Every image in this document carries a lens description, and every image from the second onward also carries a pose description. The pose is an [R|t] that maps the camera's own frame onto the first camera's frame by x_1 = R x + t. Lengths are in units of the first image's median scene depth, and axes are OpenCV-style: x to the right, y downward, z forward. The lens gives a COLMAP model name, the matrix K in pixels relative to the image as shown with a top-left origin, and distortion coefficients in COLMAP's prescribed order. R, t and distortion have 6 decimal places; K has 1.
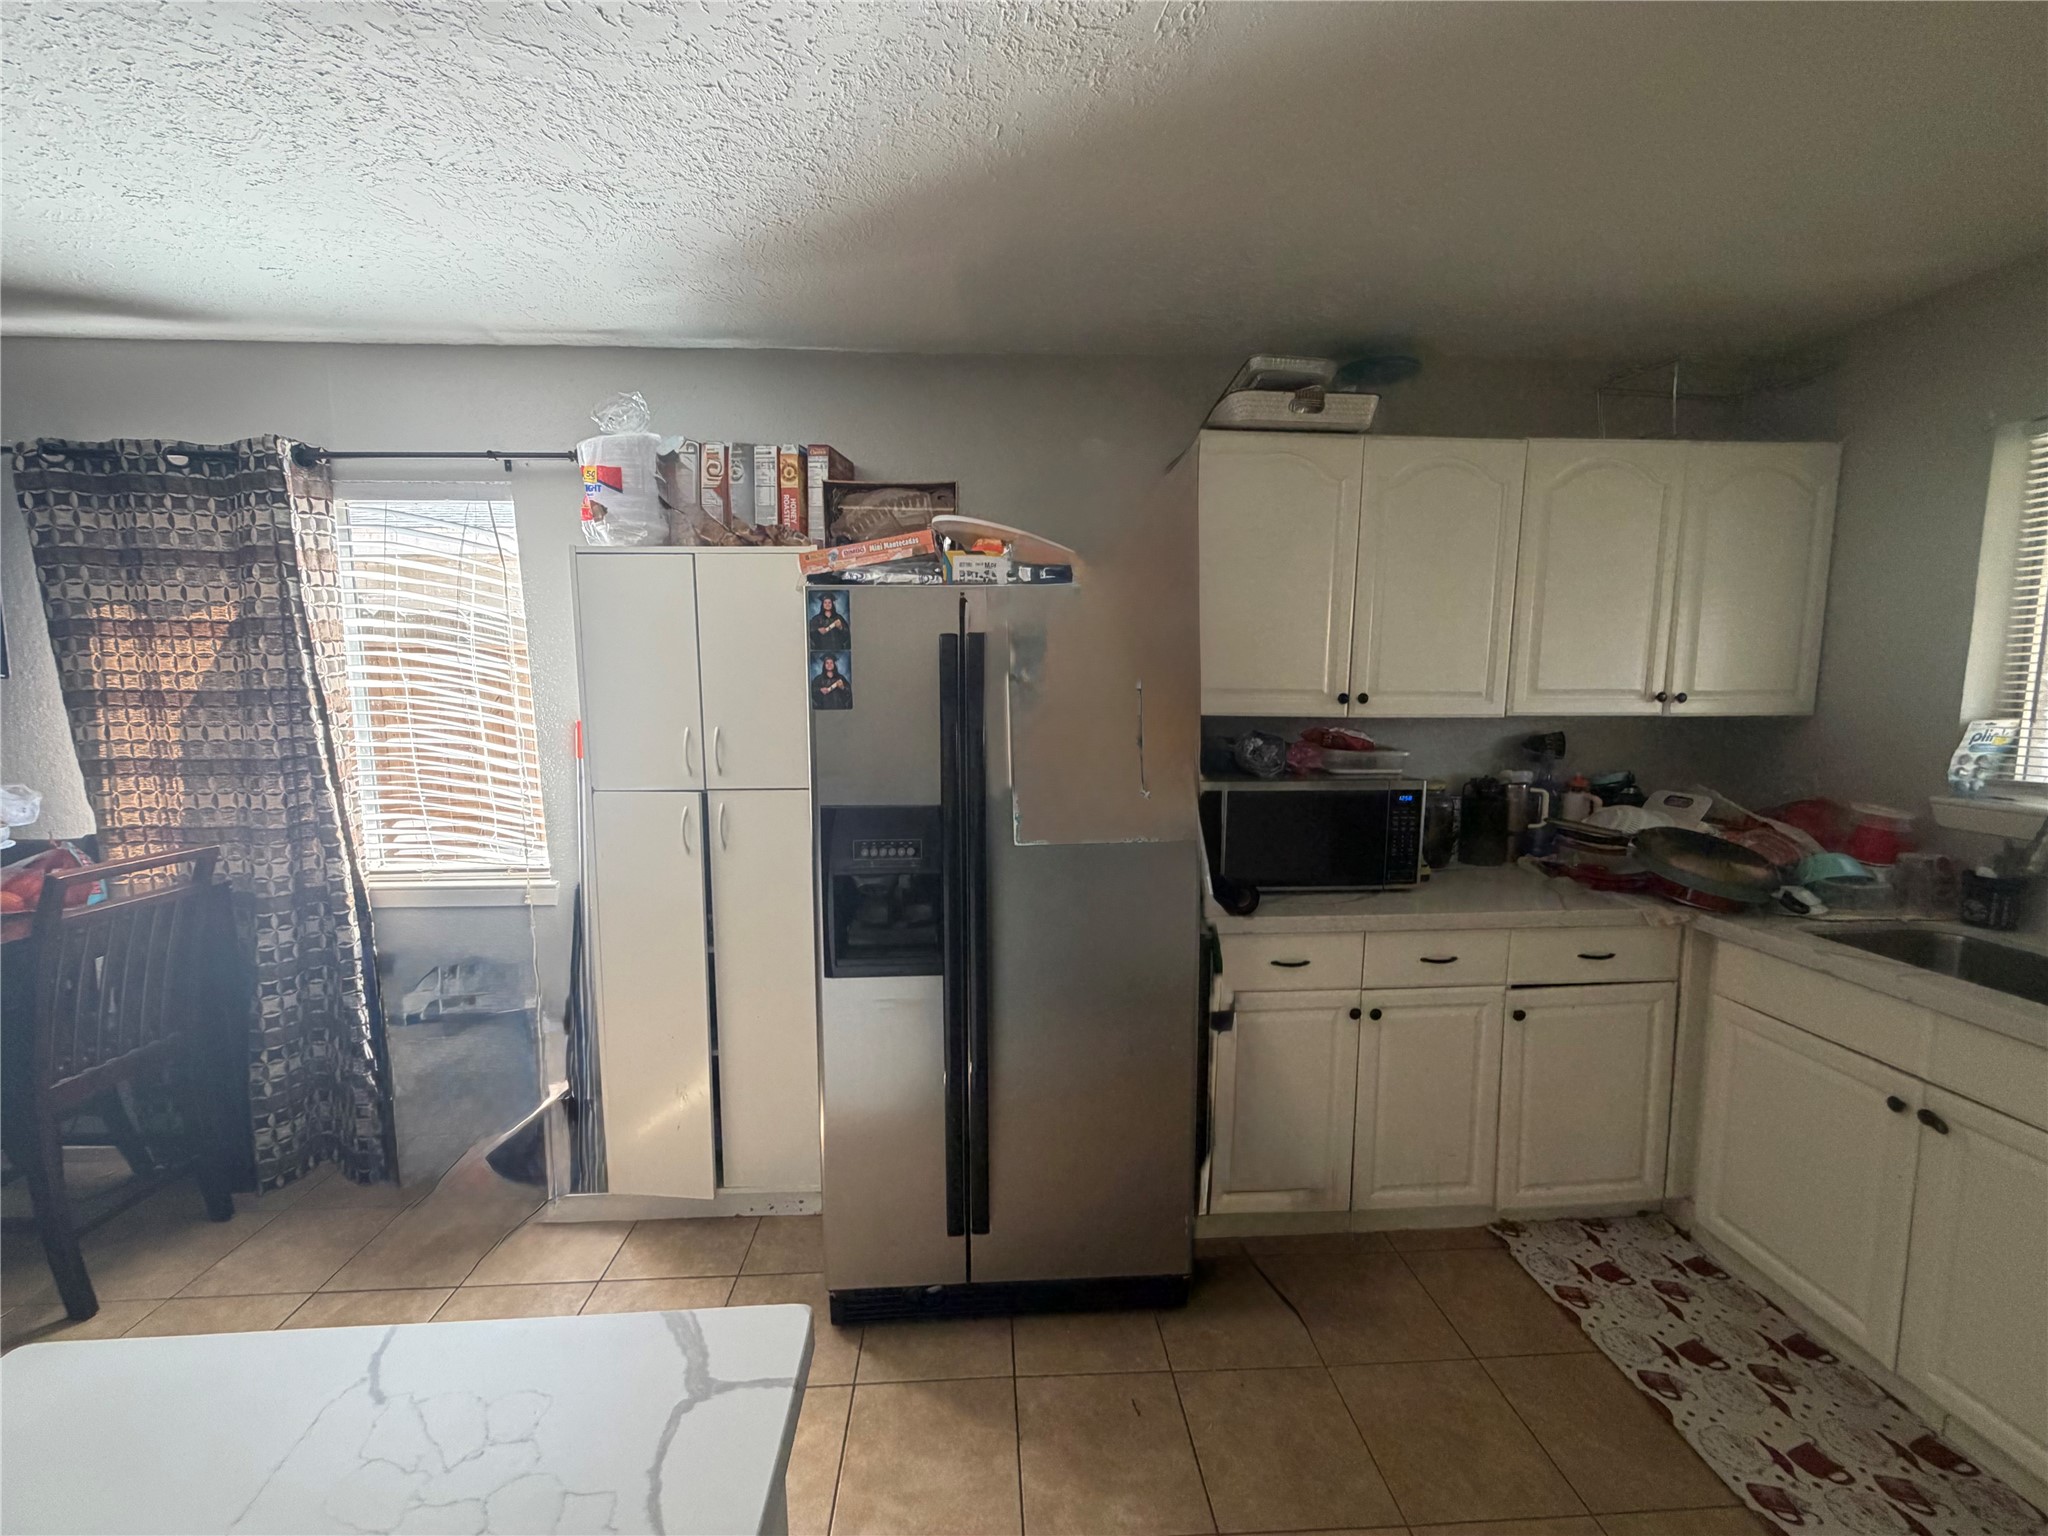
lens RADIAL K [[818.9, 0, 1024.0], [0, 818.9, 768.0], [0, 0, 1]] dist [0.000570, 0.000035]
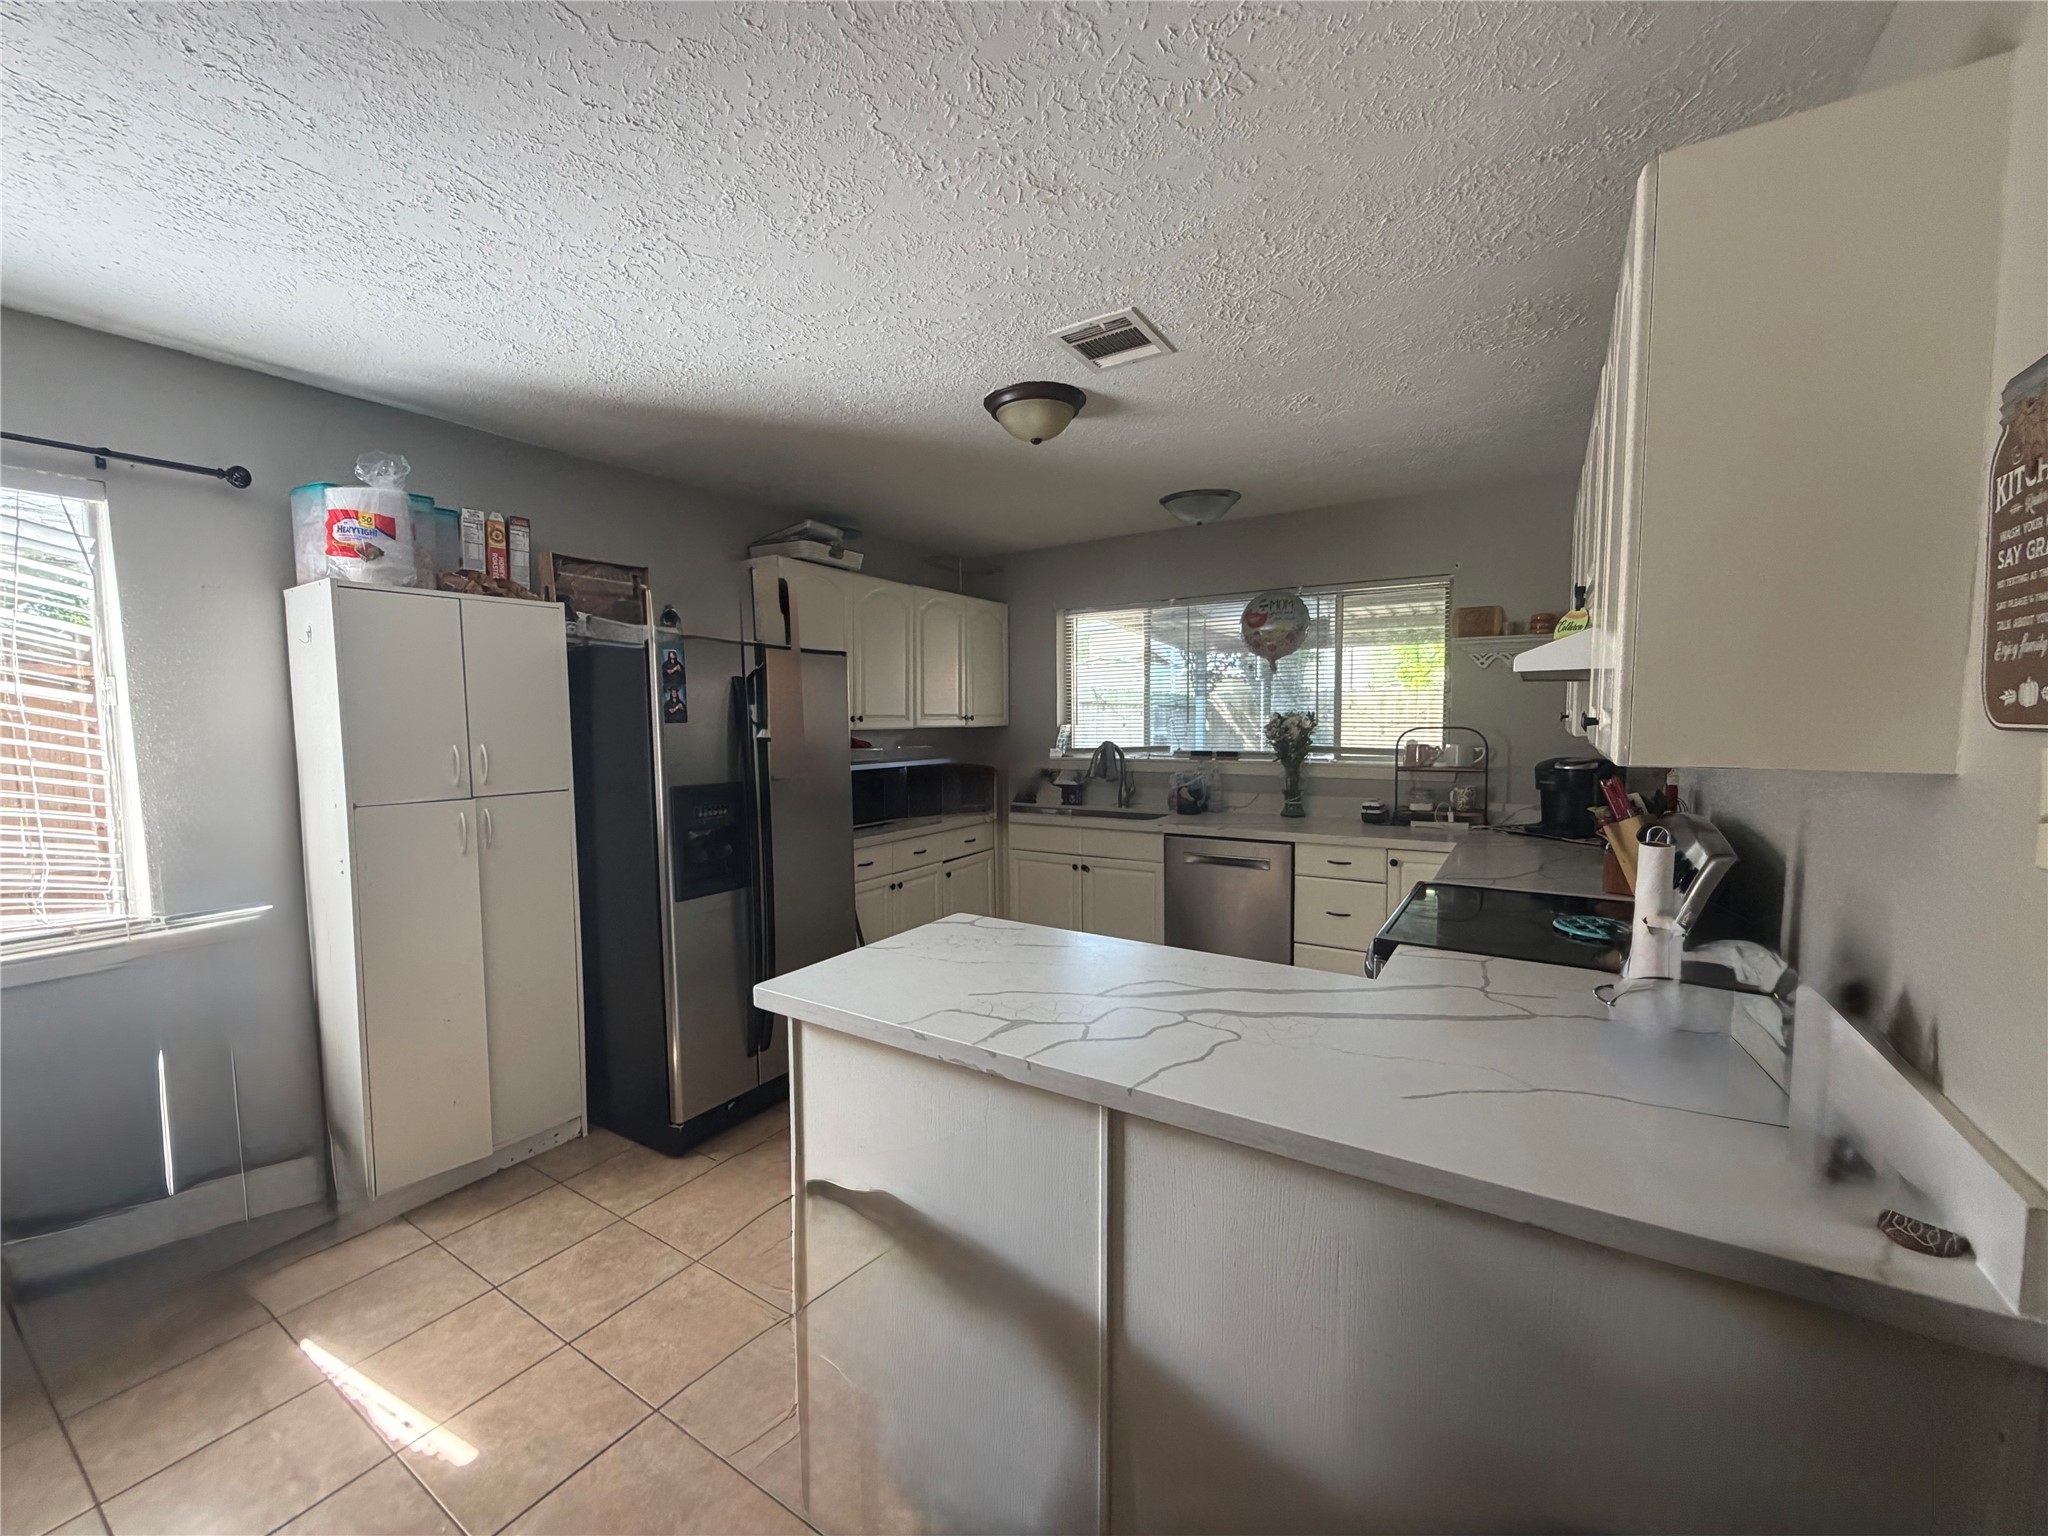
lens RADIAL K [[817.7, 0, 1018.4], [0, 817.7, 770.4], [0, 0, 1]] dist [0.001547, -0.000273]
pose [[0.584401, -0.056526, 0.809494, -0.832126], [0.095586, 0.995421, 0.000503, 0.058152], [-0.805816, 0.077082, 0.587128, -0.306317]]
